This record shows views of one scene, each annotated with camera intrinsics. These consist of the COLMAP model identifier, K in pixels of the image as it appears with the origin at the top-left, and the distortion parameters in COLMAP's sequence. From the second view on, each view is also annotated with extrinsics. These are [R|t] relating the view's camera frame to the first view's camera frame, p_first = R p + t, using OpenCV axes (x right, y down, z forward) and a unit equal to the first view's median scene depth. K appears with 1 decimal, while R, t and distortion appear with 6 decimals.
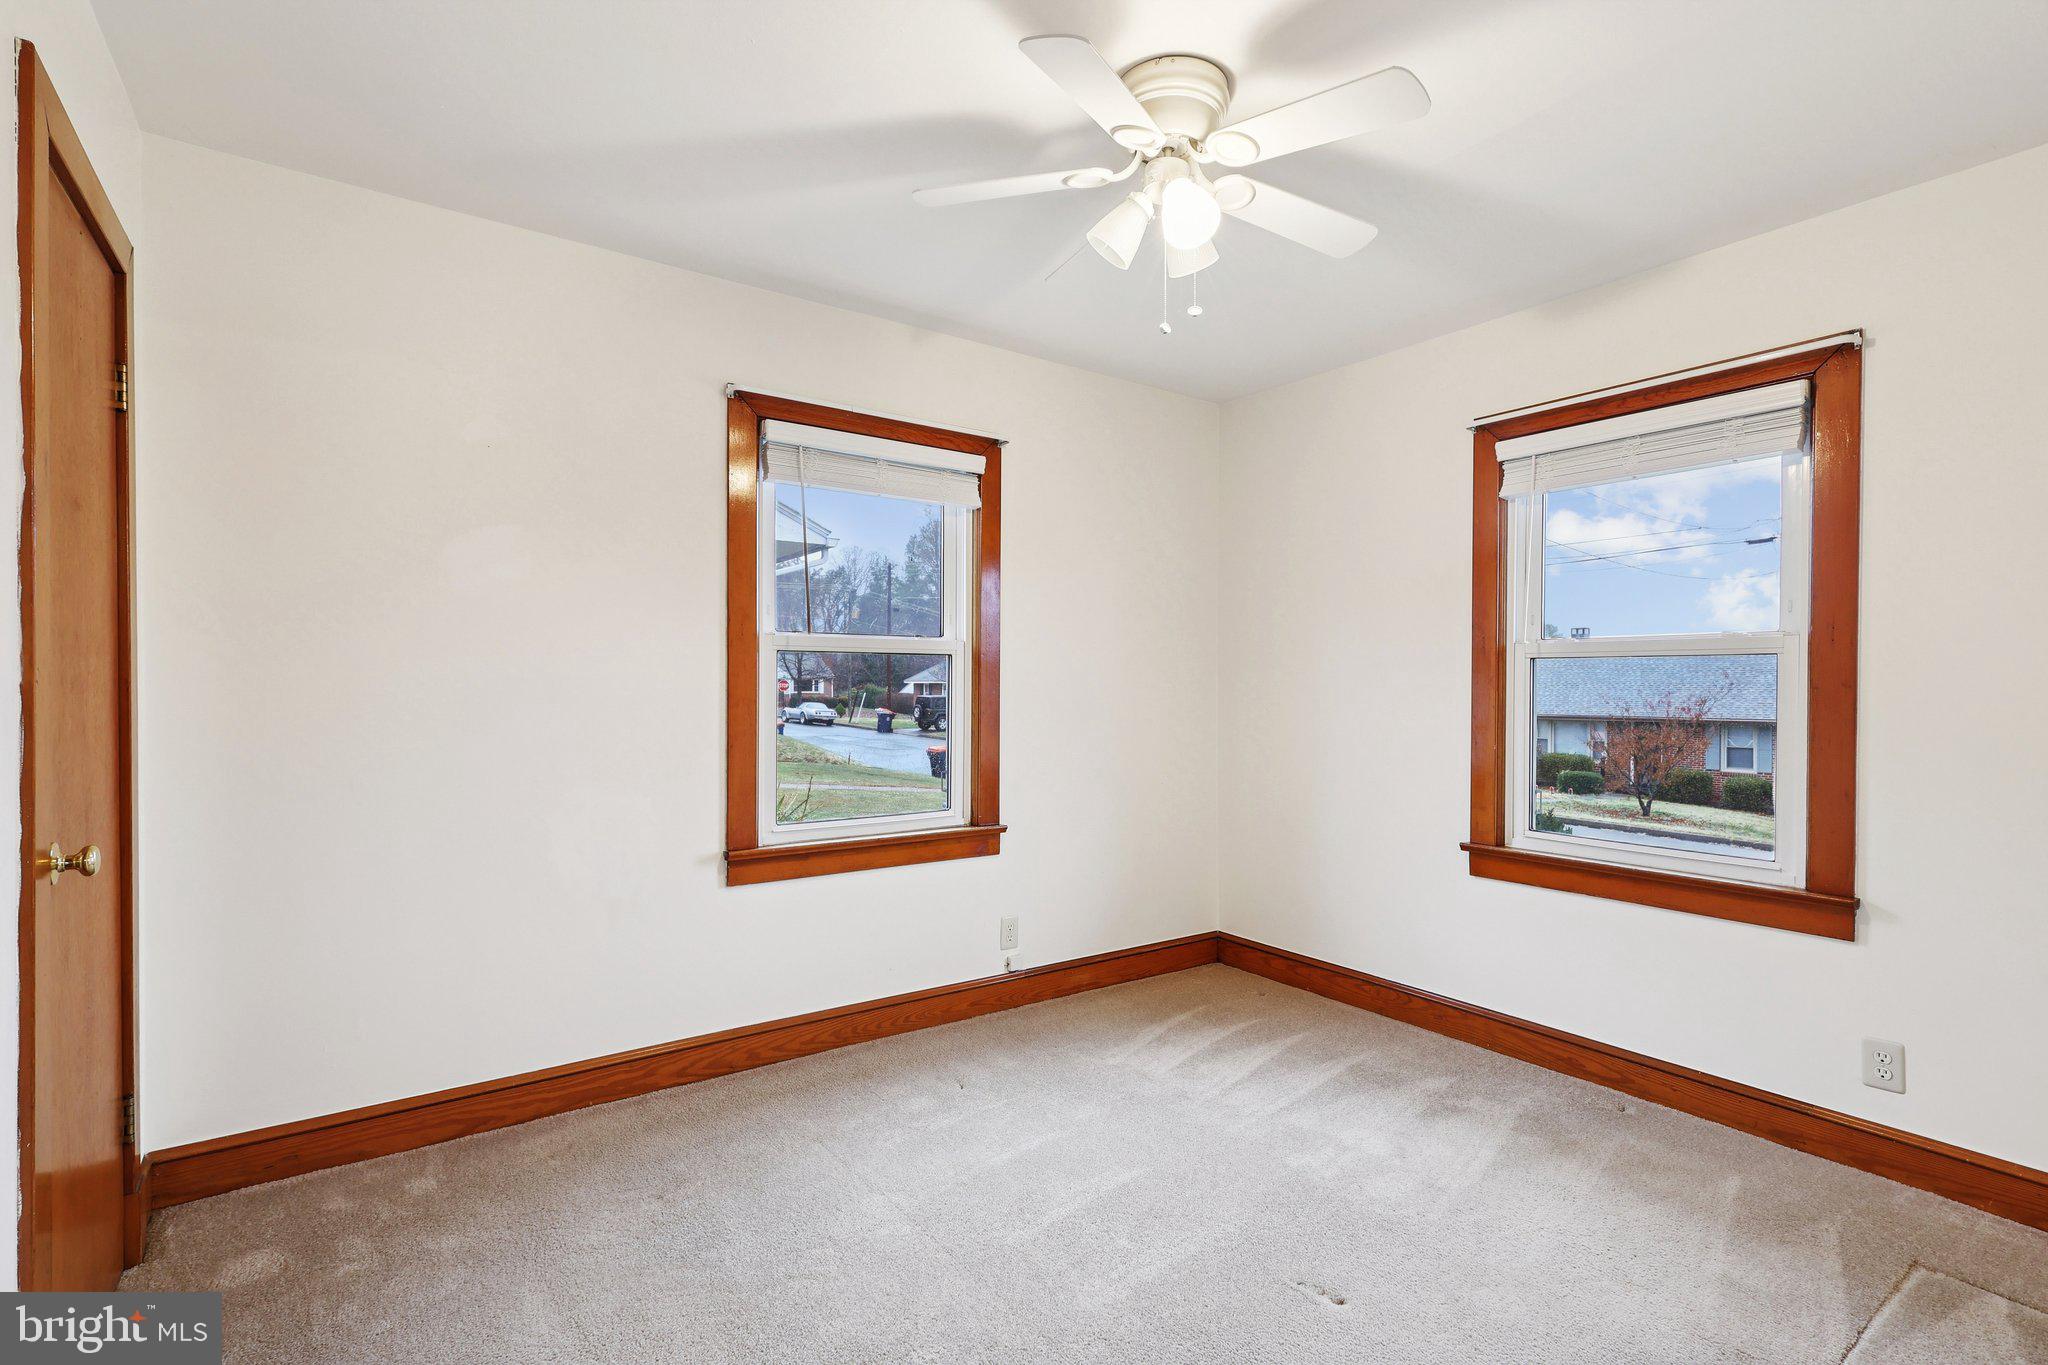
lens RADIAL K [[950.0, 0, 1021.9], [0, 950.0, 691.8], [0, 0, 1]] dist [0.000916, 0.000143]
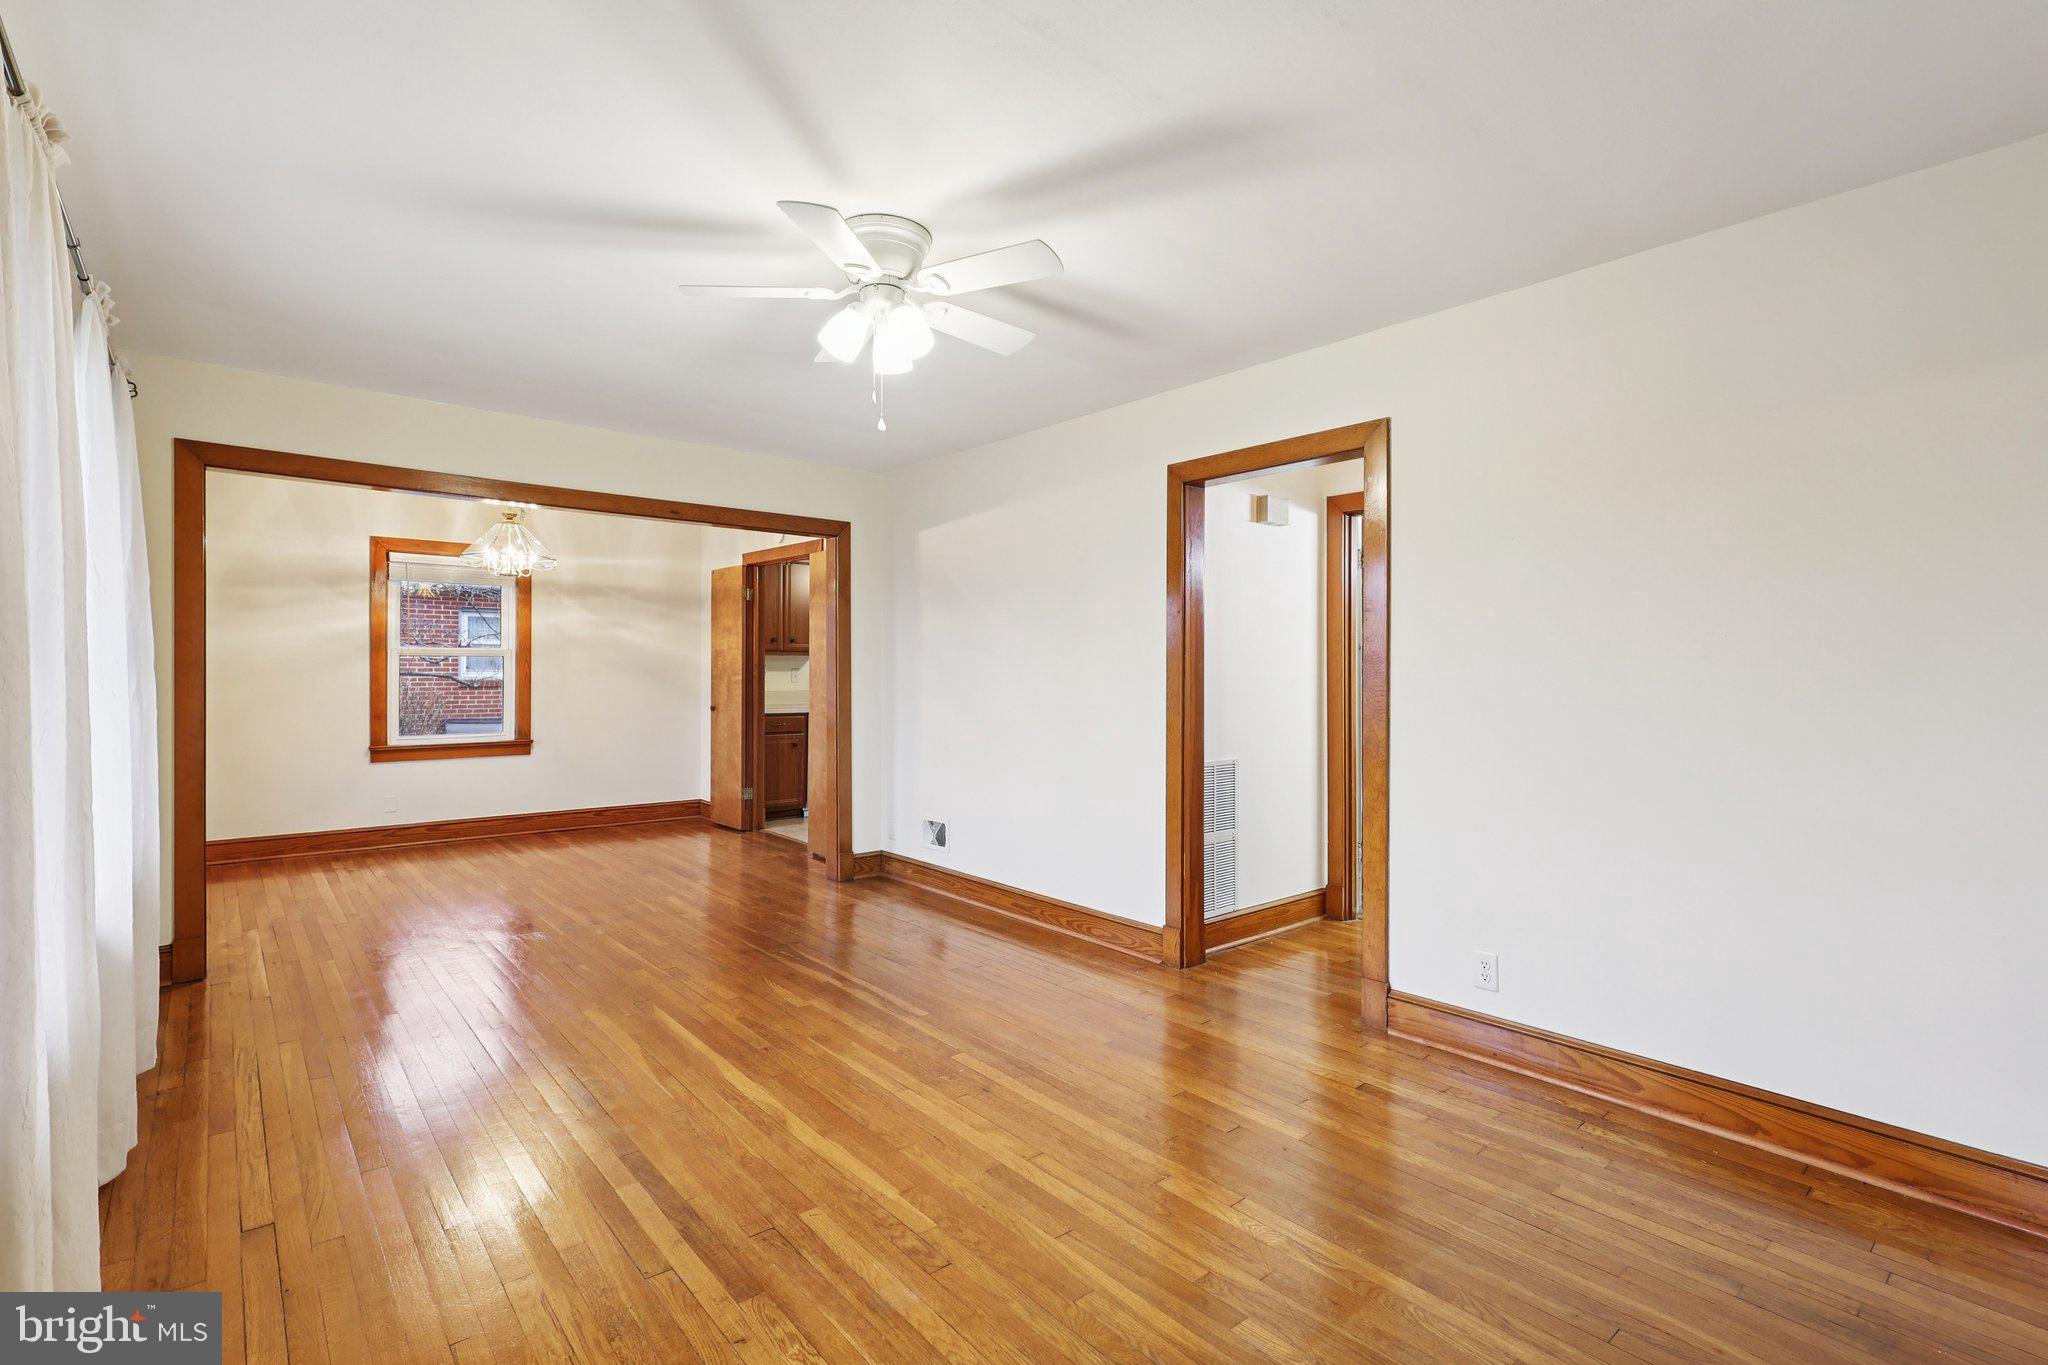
lens RADIAL K [[968.6, 0, 1019.2], [0, 968.6, 651.8], [0, 0, 1]] dist [0.000480, 0.000222]
pose [[-0.073682, 0.005950, 0.997264, -1.822971], [-0.001089, 0.999981, -0.006046, -0.033374], [-0.997281, -0.001532, -0.073674, -0.238759]]
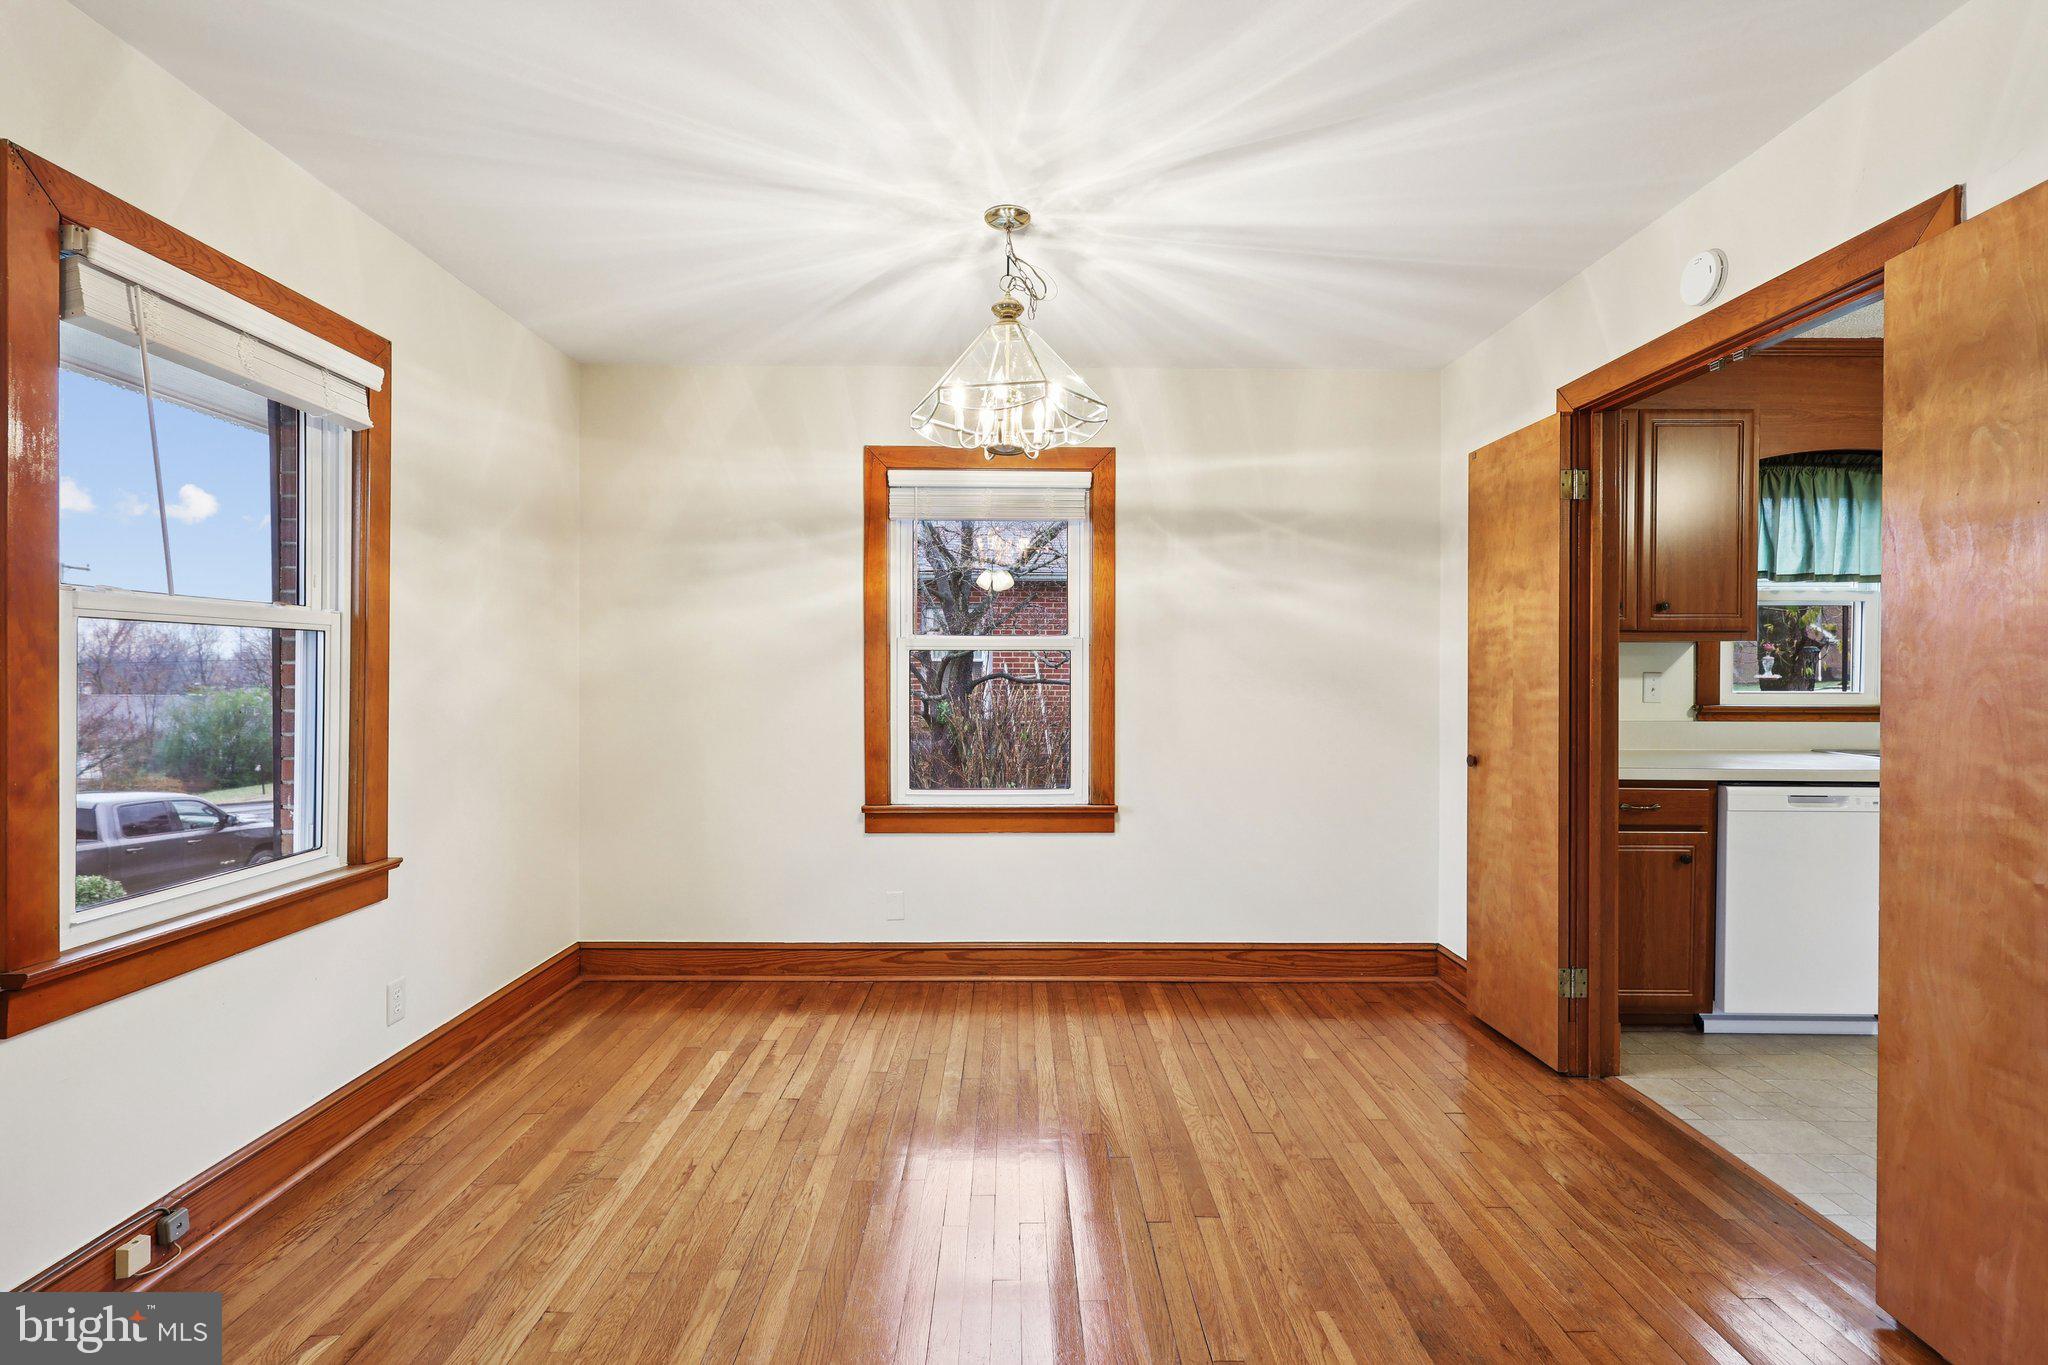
lens RADIAL K [[950.0, 0, 1021.9], [0, 950.0, 691.8], [0, 0, 1]] dist [0.000916, 0.000143]
pose [[0.572921, -0.022414, 0.819304, -0.410001], [0.006241, 0.999716, 0.022985, -0.008983], [-0.819587, -0.008055, 0.572899, 0.180384]]
